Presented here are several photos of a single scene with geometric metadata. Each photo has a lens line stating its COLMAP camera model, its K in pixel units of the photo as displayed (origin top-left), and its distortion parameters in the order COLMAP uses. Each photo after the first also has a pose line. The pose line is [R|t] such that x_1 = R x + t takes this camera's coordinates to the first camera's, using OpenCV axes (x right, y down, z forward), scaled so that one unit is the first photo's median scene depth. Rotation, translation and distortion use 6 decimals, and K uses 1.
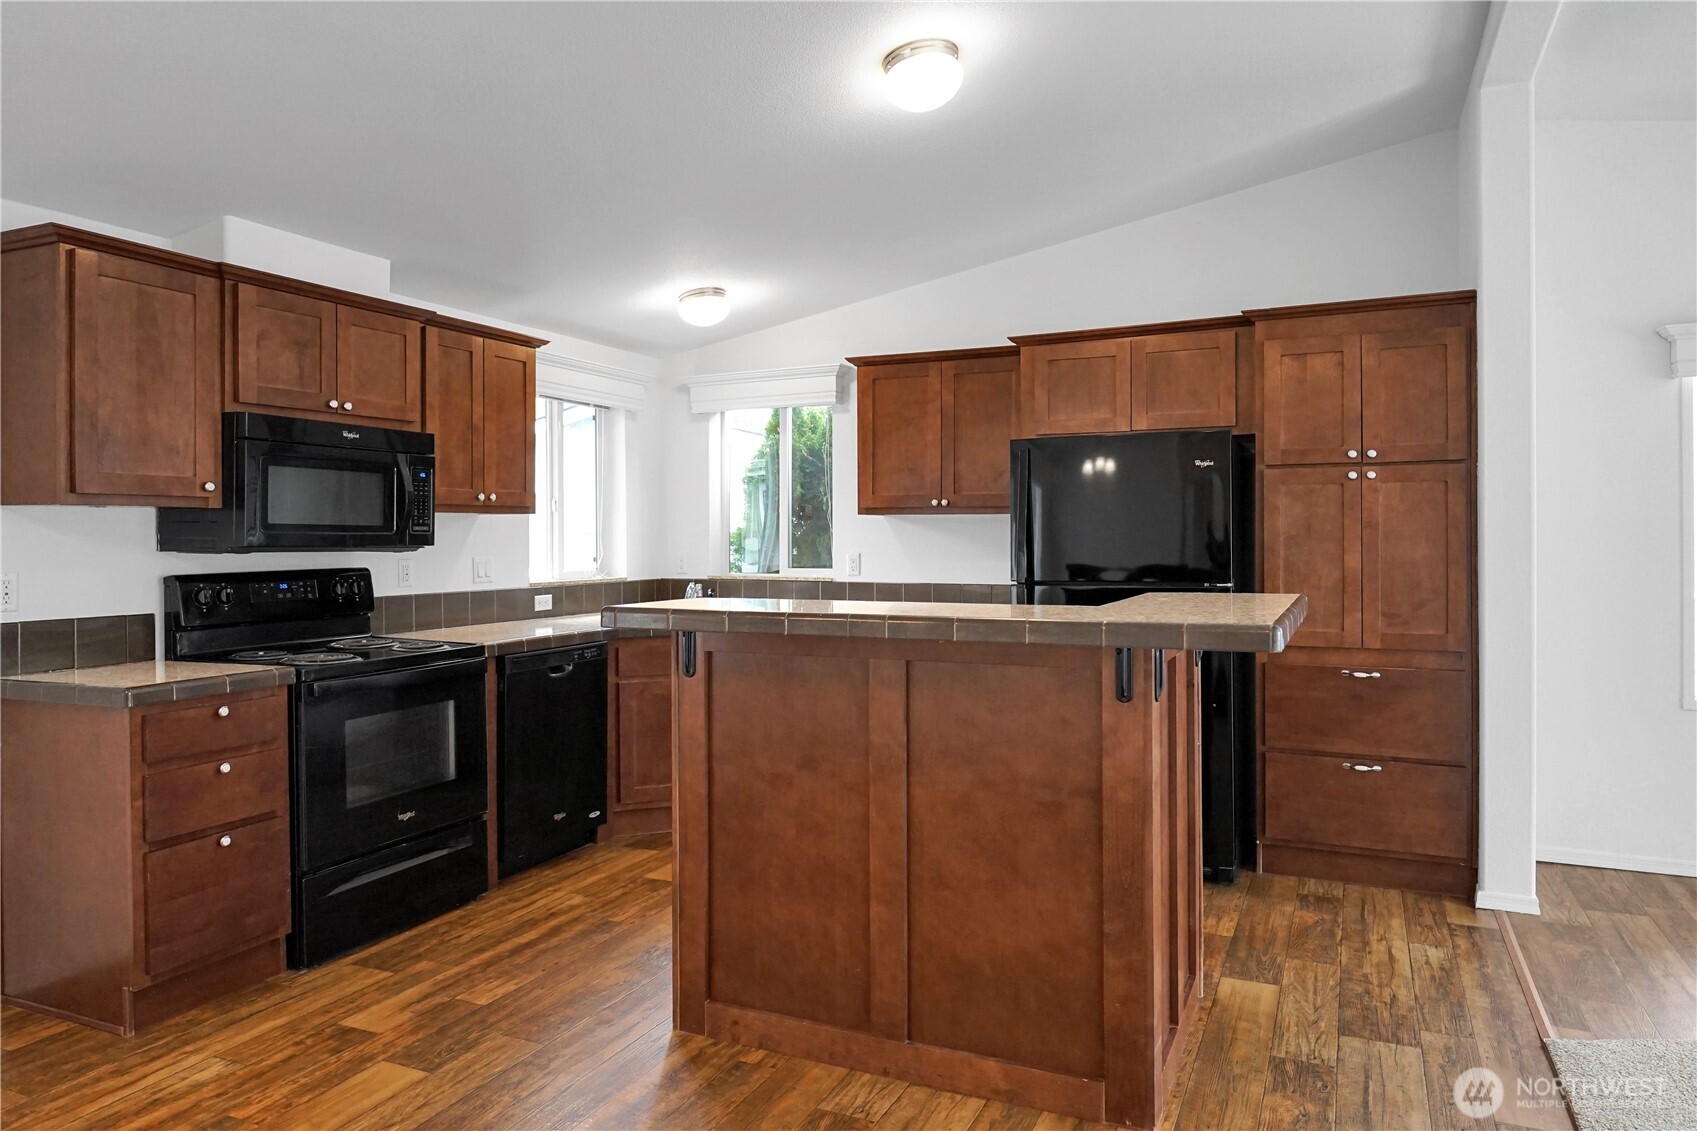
lens RADIAL K [[1094.7, 0, 871.0], [0, 1094.7, 540.8], [0, 0, 1]] dist [0.001207, 0.001195]
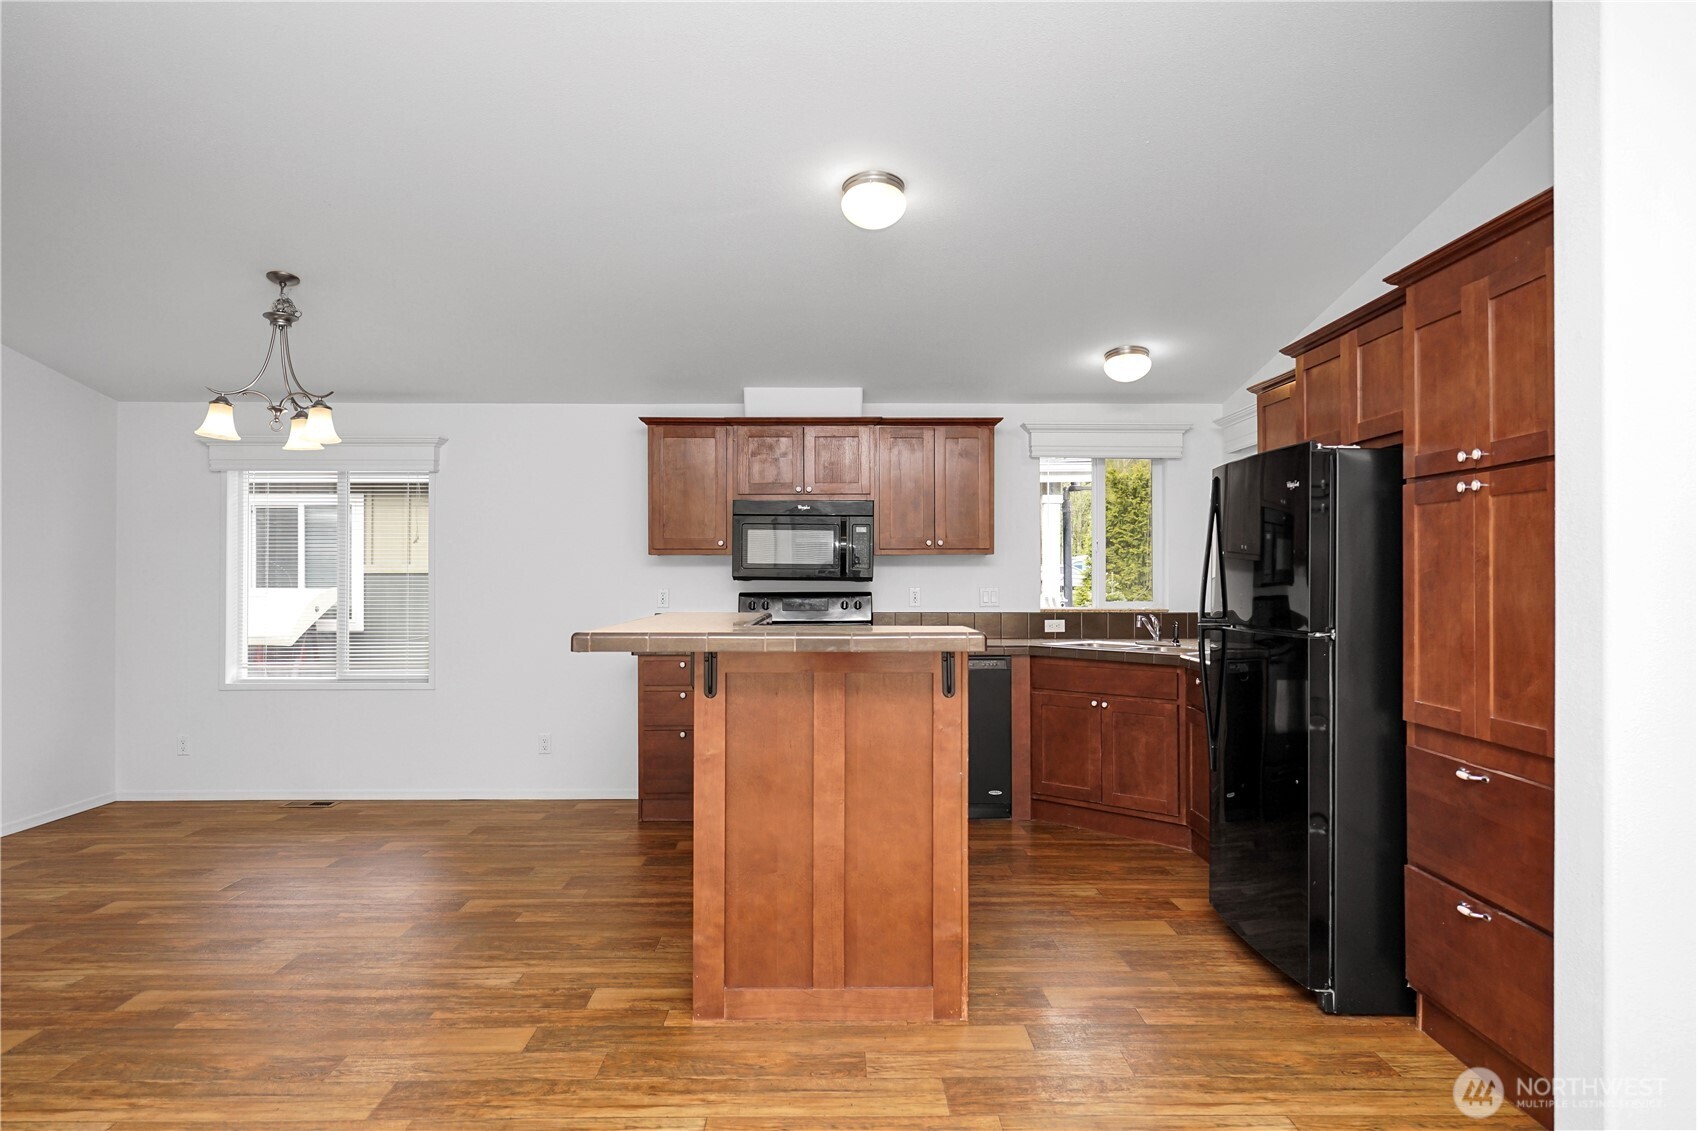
lens RADIAL K [[1082.2, 0, 850.2], [0, 1082.2, 574.1], [0, 0, 1]] dist [0.004723, -0.002713]
pose [[0.427191, 0.005810, -0.904143, 1.016951], [-0.006805, 0.999972, 0.003211, -0.005116], [0.904136, 0.004781, 0.427218, 0.404358]]
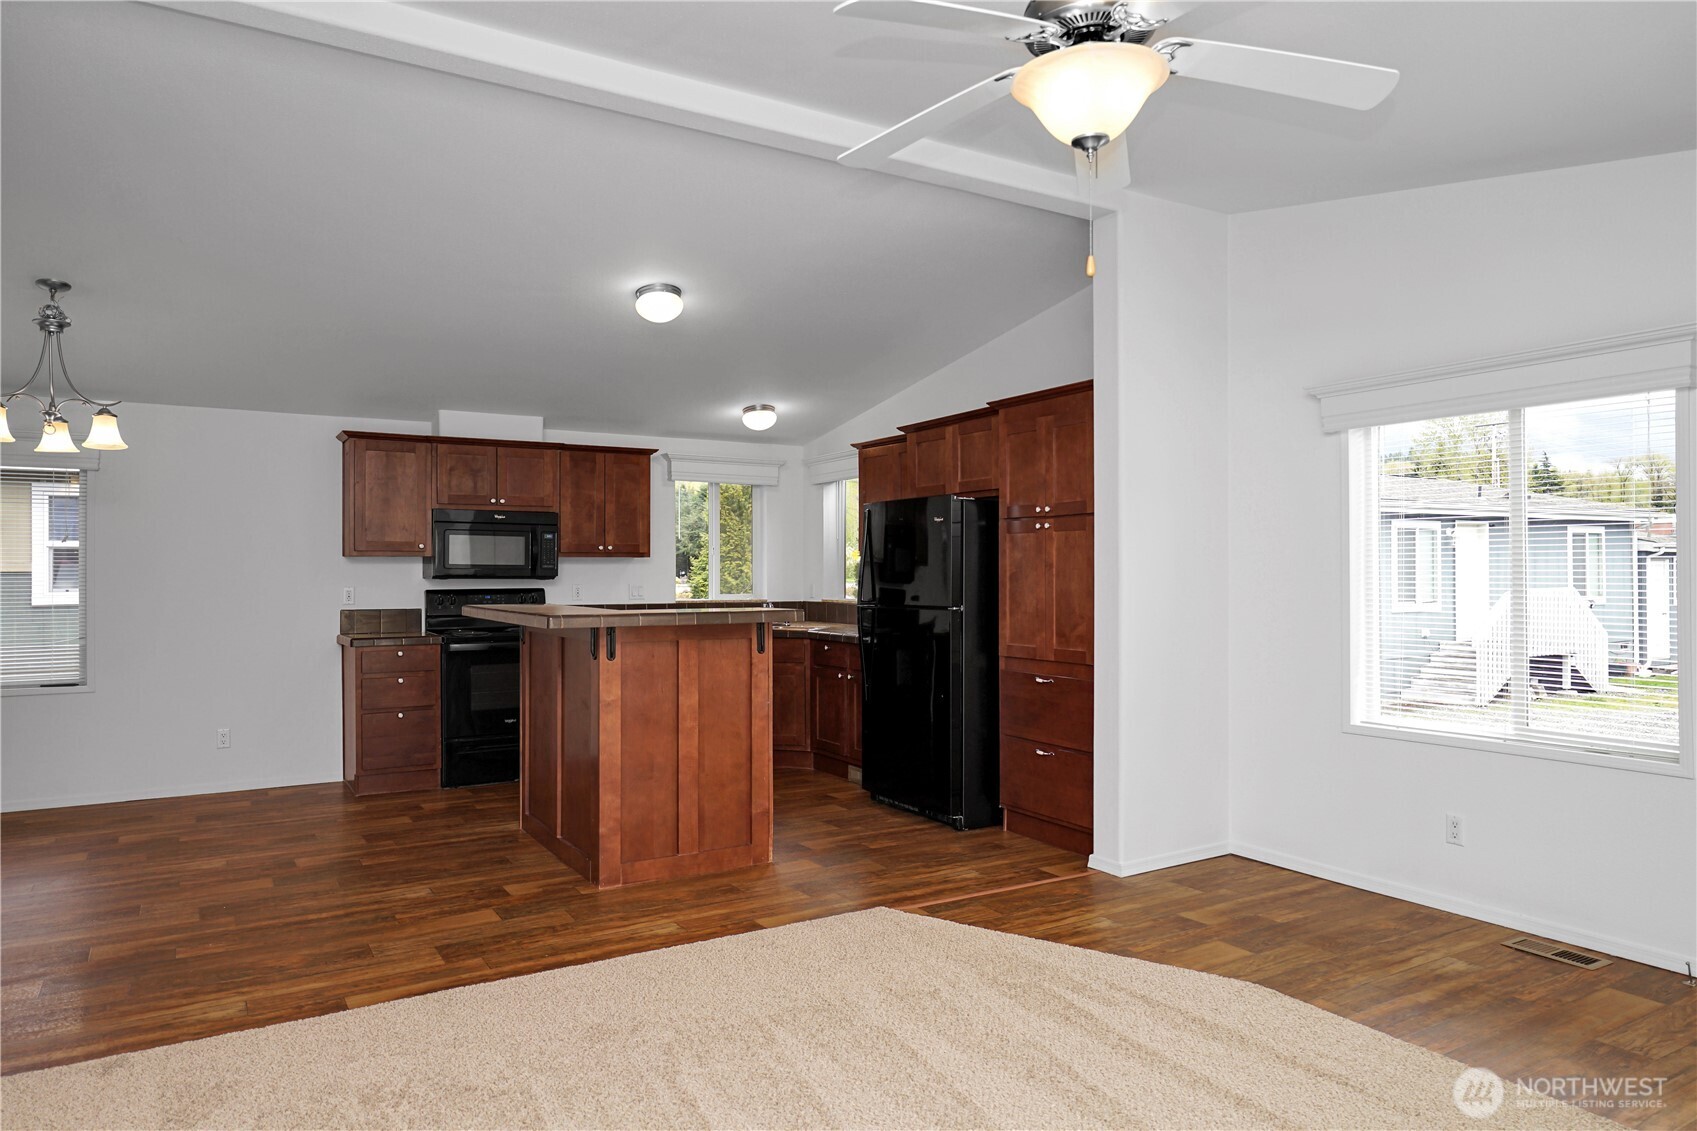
lens RADIAL K [[1082.2, 0, 850.2], [0, 1082.2, 574.1], [0, 0, 1]] dist [0.004723, -0.002713]
pose [[0.827329, 0.005347, -0.561693, 1.105997], [-0.005759, 0.999983, 0.001037, -0.003699], [0.561689, 0.002377, 0.827345, -0.205838]]
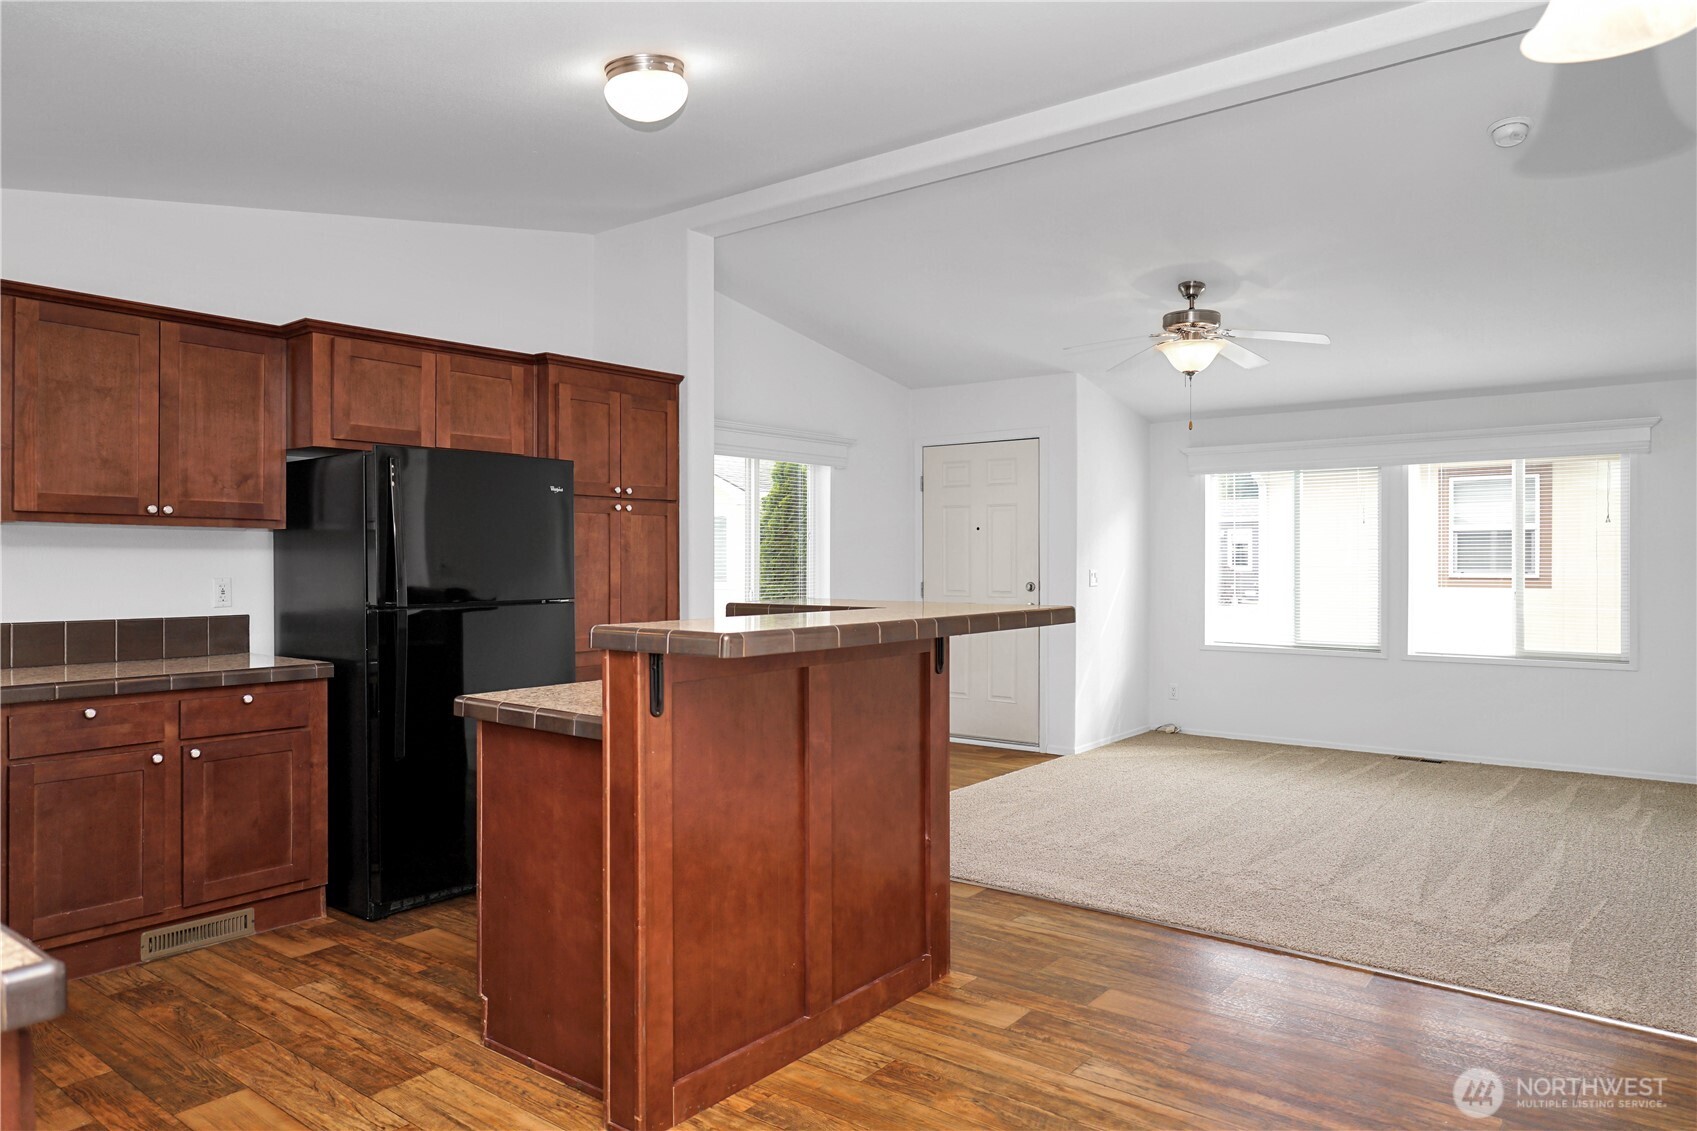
lens RADIAL K [[1067.7, 0, 842.1], [0, 1067.7, 566.0], [0, 0, 1]] dist [0.008681, -0.003737]
pose [[0.259542, -0.001805, 0.965730, -0.735402], [0.002006, 0.999997, 0.001330, 0.005110], [-0.965730, 0.001592, 0.259545, 0.509056]]
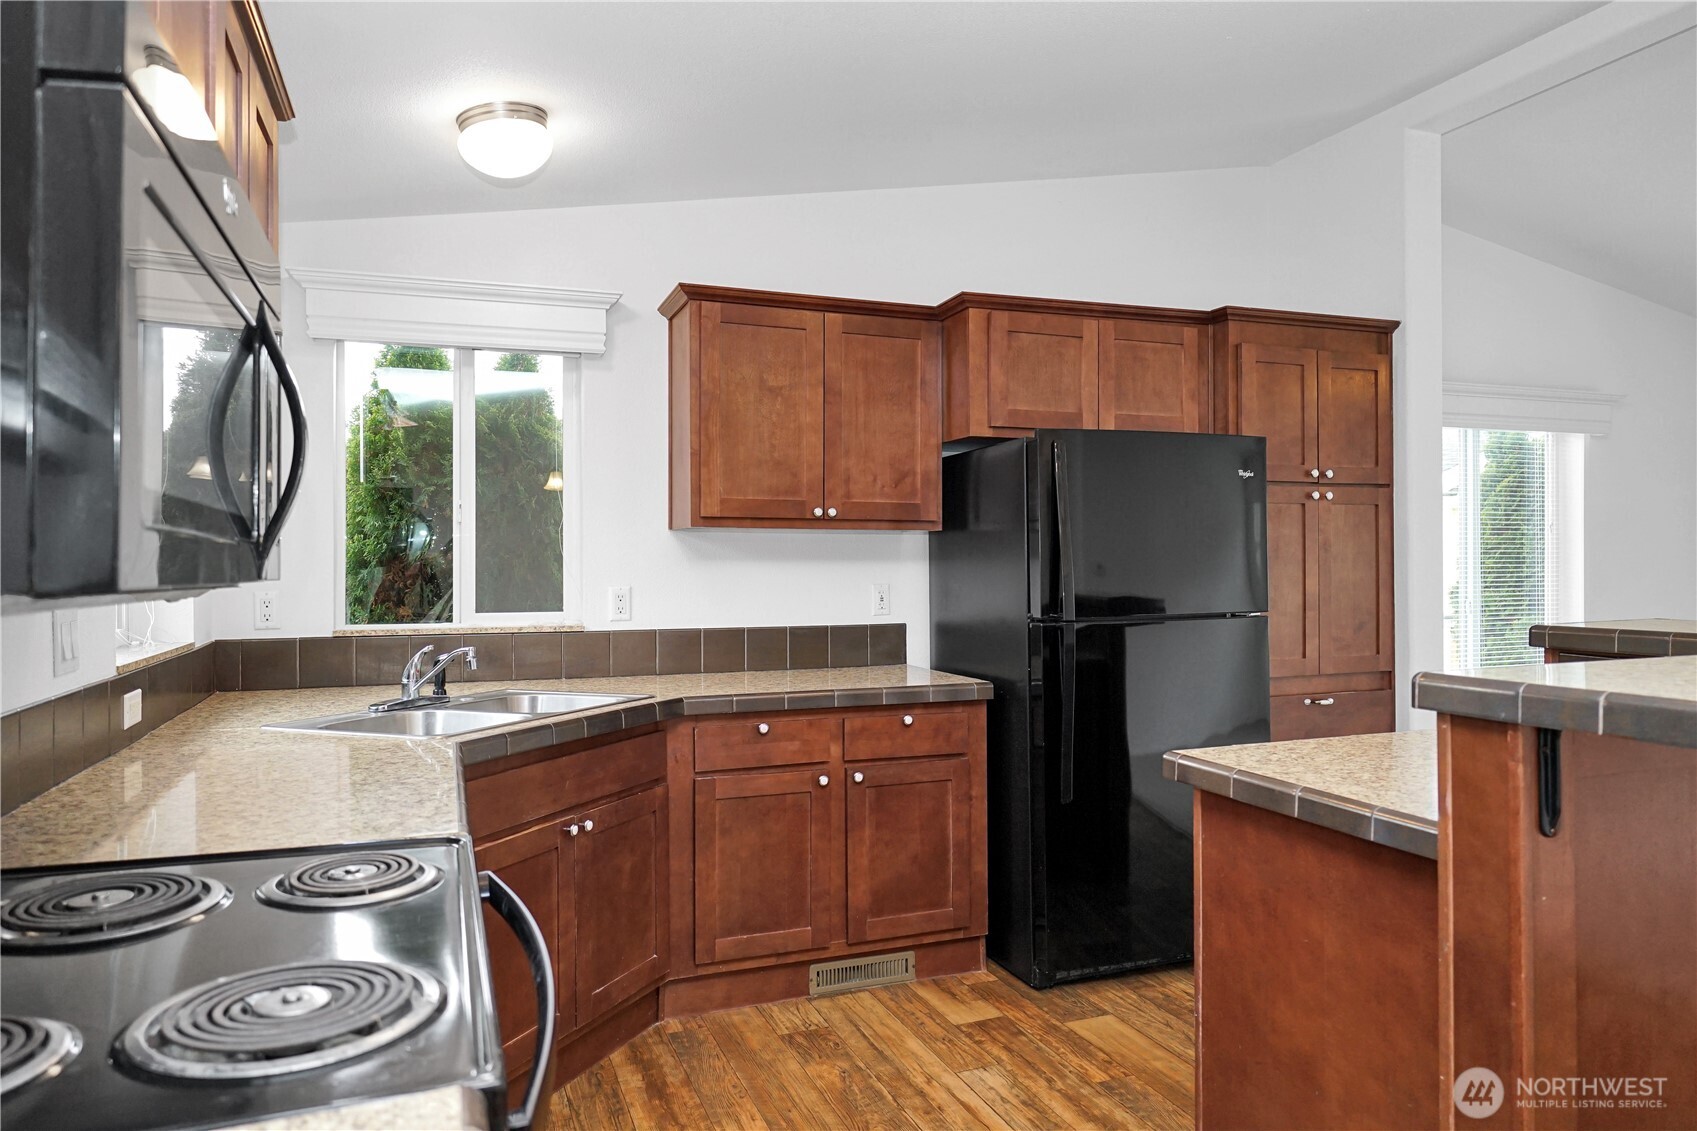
lens RADIAL K [[1073.8, 0, 876.9], [0, 1073.8, 574.7], [0, 0, 1]] dist [0.003364, 0.000146]
pose [[0.706537, -0.008449, 0.707625, -0.568082], [0.006131, 0.999964, 0.005817, 0.002243], [-0.707649, 0.000228, 0.706564, 0.687487]]
